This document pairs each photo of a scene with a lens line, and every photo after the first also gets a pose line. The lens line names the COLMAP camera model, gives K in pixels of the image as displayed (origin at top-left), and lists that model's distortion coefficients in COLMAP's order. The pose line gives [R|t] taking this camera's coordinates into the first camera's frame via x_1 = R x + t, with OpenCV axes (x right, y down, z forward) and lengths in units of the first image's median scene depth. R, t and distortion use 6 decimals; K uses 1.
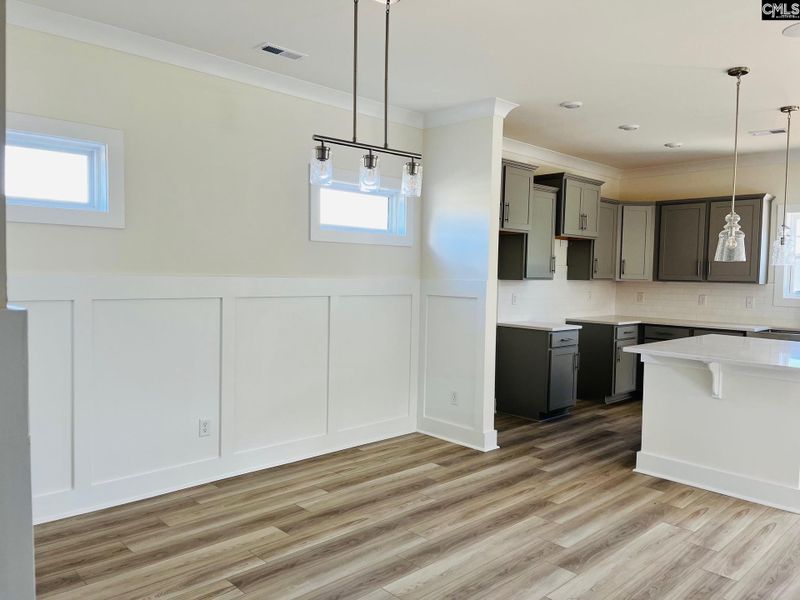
lens RADIAL K [[605.1, 0, 403.0], [0, 605.1, 299.9], [0, 0, 1]] dist [0.079194, -0.114948]
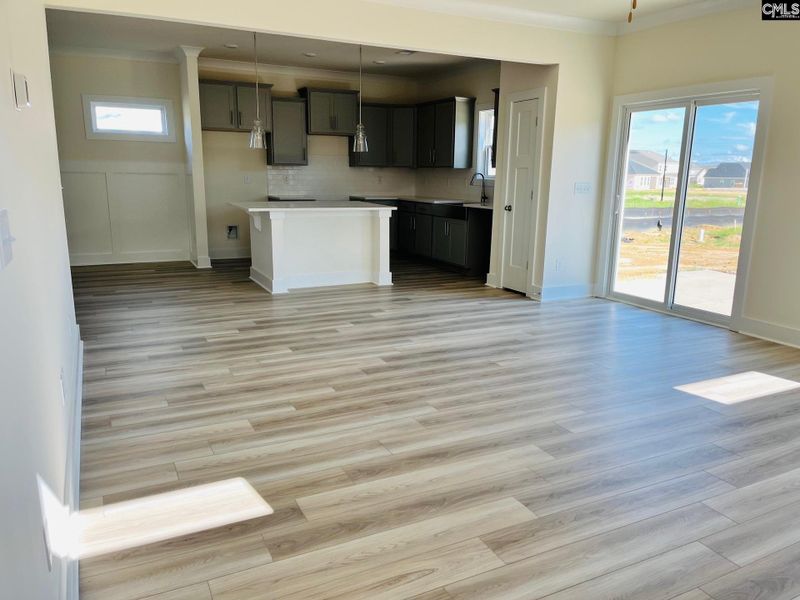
lens RADIAL K [[605.1, 0, 403.0], [0, 605.1, 299.9], [0, 0, 1]] dist [0.079194, -0.114948]
pose [[0.953731, 0.055816, -0.295436, 0.924006], [-0.008037, 0.986999, 0.160525, 0.047887], [0.300555, -0.150723, 0.941780, -0.330459]]
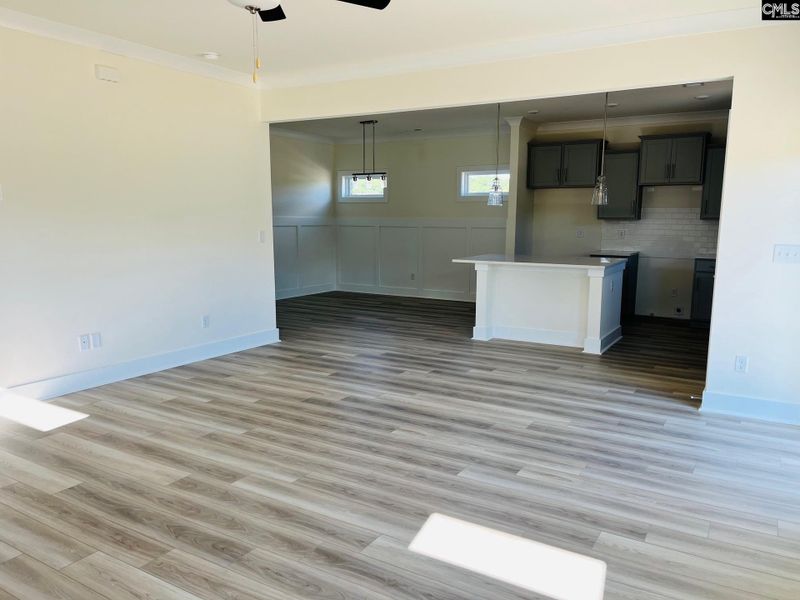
lens RADIAL K [[605.1, 0, 403.0], [0, 605.1, 299.9], [0, 0, 1]] dist [0.079194, -0.114948]
pose [[0.259145, 0.112756, -0.959234, 1.426827], [-0.046529, 0.993466, 0.104209, 0.025381], [0.964717, 0.017627, 0.262698, 0.178491]]
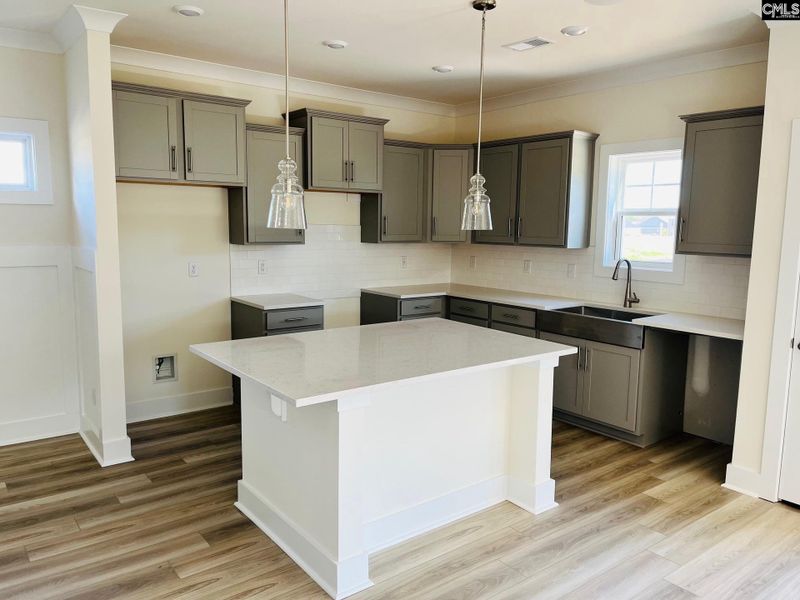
lens RADIAL K [[605.1, 0, 403.0], [0, 605.1, 299.9], [0, 0, 1]] dist [0.079194, -0.114948]
pose [[0.993987, 0.008000, -0.109204, 0.480780], [0.000950, 0.996660, 0.081661, -0.025527], [0.109493, -0.081274, 0.990659, 0.210643]]
